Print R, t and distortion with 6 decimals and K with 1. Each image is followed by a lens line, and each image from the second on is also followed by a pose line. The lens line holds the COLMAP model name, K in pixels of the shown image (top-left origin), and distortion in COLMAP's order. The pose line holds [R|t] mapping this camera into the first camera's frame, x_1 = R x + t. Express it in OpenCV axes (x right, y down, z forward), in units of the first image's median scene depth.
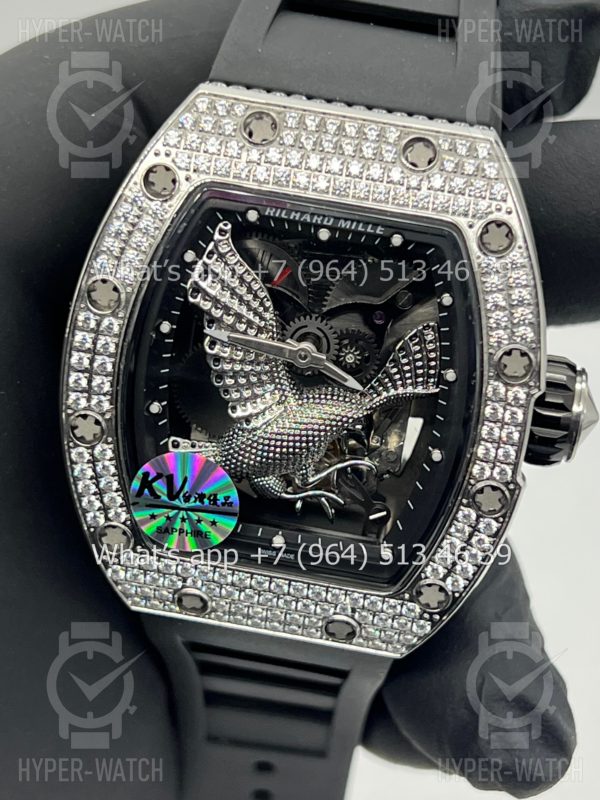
lens RADIAL K [[1887.5, 0, 300.2], [0, 1887.5, 403.0], [0, 0, 1]] dist [0.216444, 0.000000]
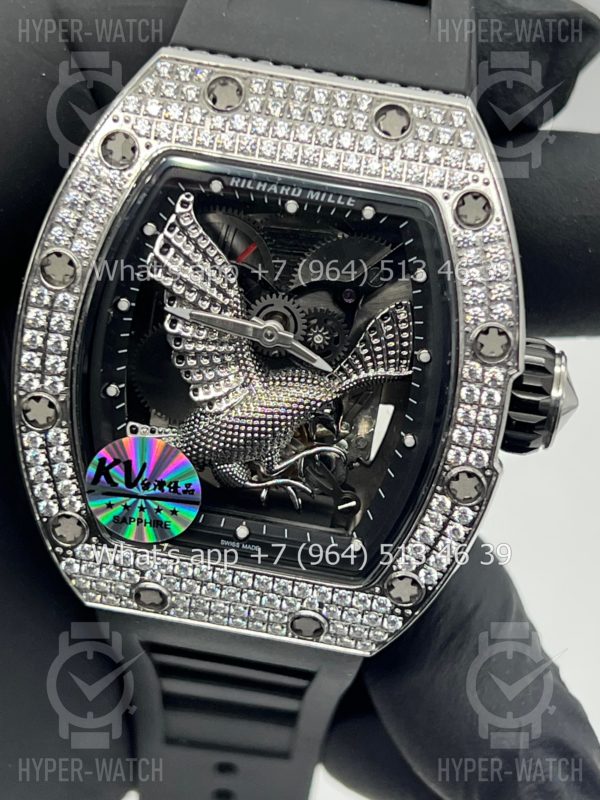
lens RADIAL K [[1887.5, 0, 301.0], [0, 1887.5, 399.5], [0, 0, 1]] dist [0.216444, 0.000000]
pose [[0.999691, 0.002977, 0.024690, -0.005832], [-0.002493, 0.999805, -0.019591, 0.025826], [-0.024743, 0.019523, 0.999503, 0.051632]]
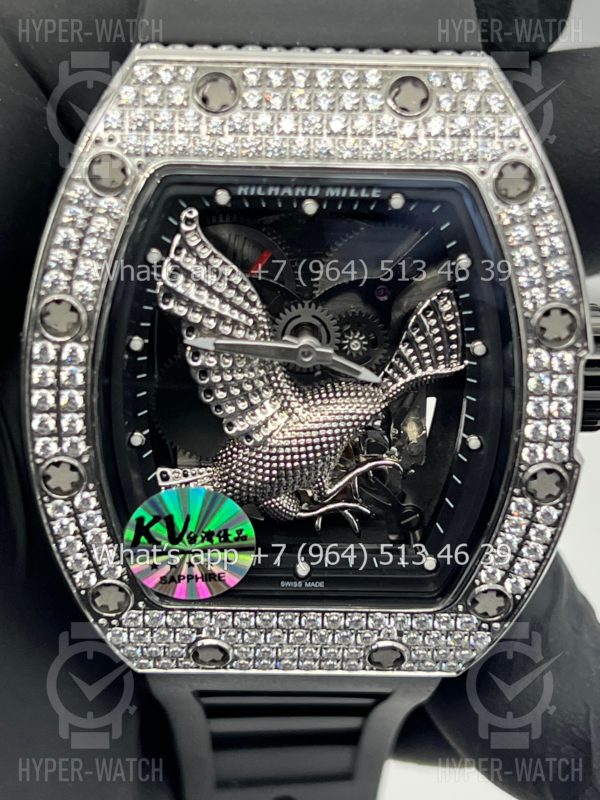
lens RADIAL K [[1887.5, 0, 302.1], [0, 1887.5, 393.6], [0, 0, 1]] dist [0.216444, 0.000000]
pose [[0.983170, -0.157326, 0.092875, -0.080679], [0.153298, 0.986961, 0.049068, -0.048295], [-0.099383, -0.034005, 0.994468, 0.157343]]
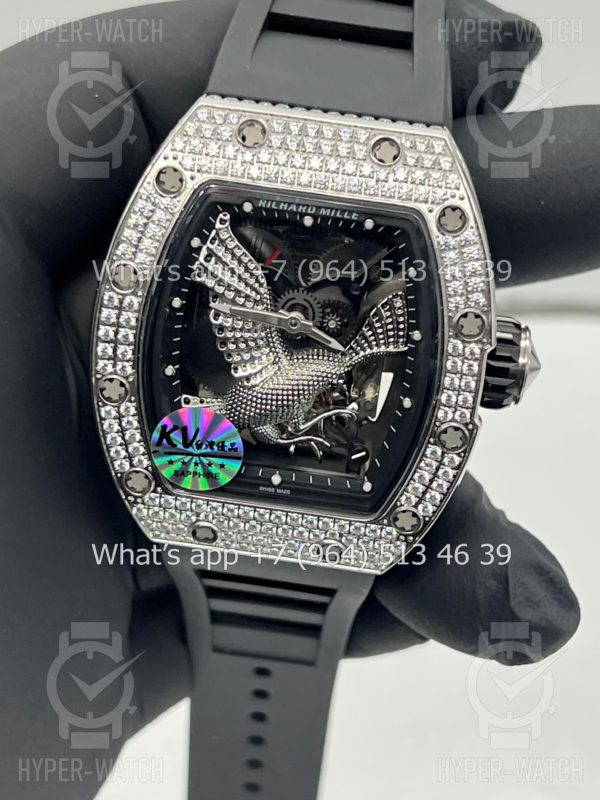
lens RADIAL K [[1887.5, 0, 300.0], [0, 1887.5, 405.1], [0, 0, 1]] dist [0.216444, 0.000000]
pose [[0.999064, -0.032302, 0.028770, -0.030112], [0.031703, 0.999276, 0.021037, 0.001724], [-0.029429, -0.020105, 0.999365, -0.193512]]
